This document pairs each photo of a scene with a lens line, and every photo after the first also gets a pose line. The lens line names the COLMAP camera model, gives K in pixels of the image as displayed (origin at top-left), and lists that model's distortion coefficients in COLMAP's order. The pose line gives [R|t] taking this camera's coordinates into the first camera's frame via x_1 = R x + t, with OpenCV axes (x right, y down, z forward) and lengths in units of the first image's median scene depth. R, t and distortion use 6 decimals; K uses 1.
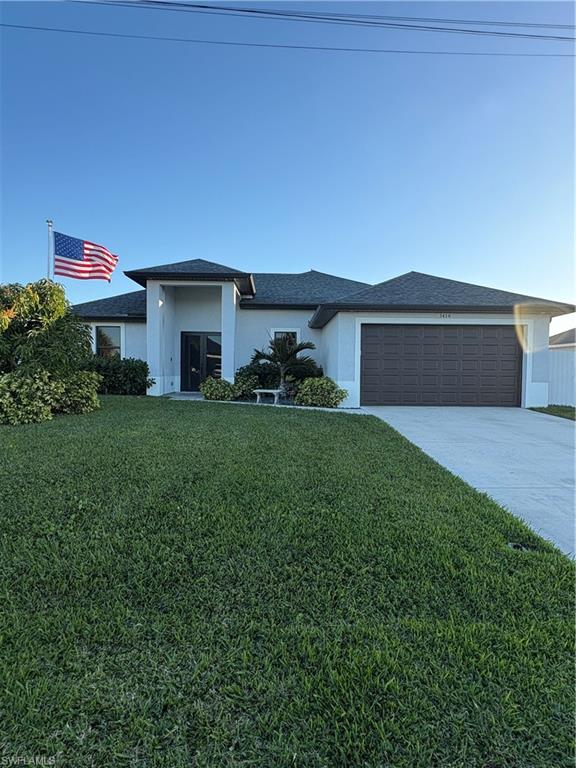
lens RADIAL K [[408.3, 0, 288.0], [0, 408.3, 384.0], [0, 0, 1]] dist [0.000135, -0.000811]
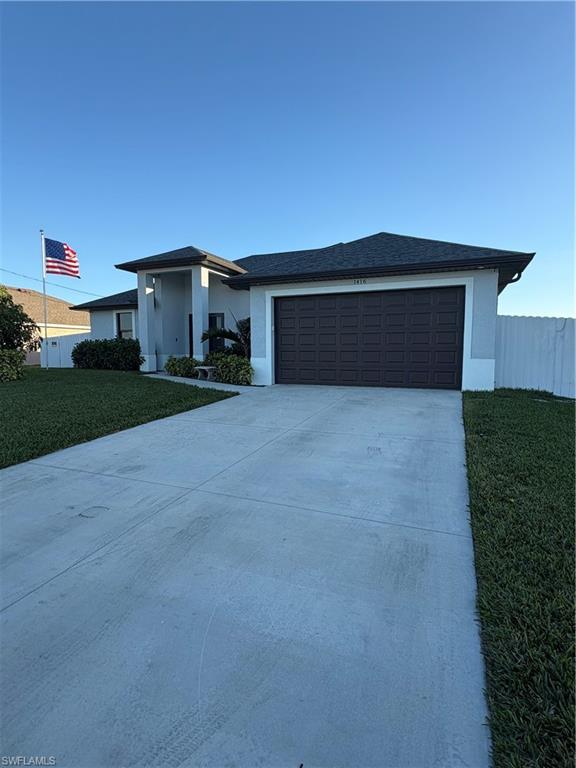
lens RADIAL K [[396.1, 0, 288.0], [0, 396.1, 384.0], [0, 0, 1]] dist [0.001159, 0.000007]
pose [[0.915556, 0.023011, -0.401531, 1.916265], [-0.002468, 0.998664, 0.051606, 0.020150], [0.402182, -0.046257, 0.914390, 0.531094]]
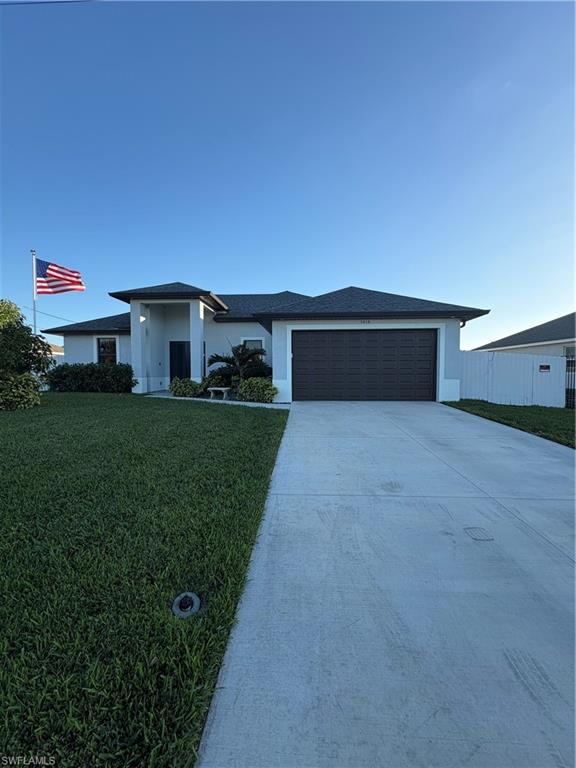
lens RADIAL K [[304.5, 0, 288.0], [0, 304.5, 384.0], [0, 0, 1]] dist [-0.001194, -0.000071]
pose [[0.997629, -0.009342, -0.068186, 0.735793], [0.009669, 0.999943, 0.004478, 0.003992], [0.068141, -0.005126, 0.997663, 0.431897]]
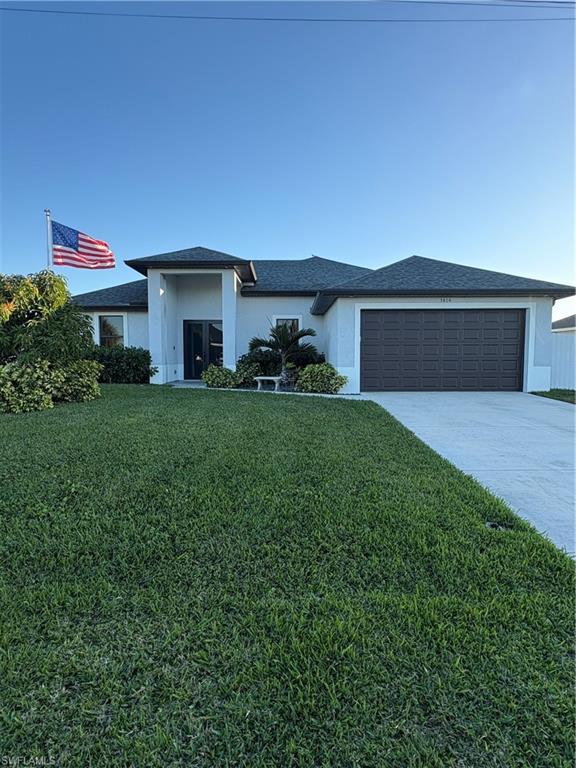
lens RADIAL K [[408.3, 0, 288.0], [0, 408.3, 384.0], [0, 0, 1]] dist [0.000135, -0.000811]
pose [[0.999727, -0.010616, -0.020807, 0.066714], [0.011250, 0.999468, 0.030600, 0.005879], [0.020471, -0.030825, 0.999315, -0.019935]]
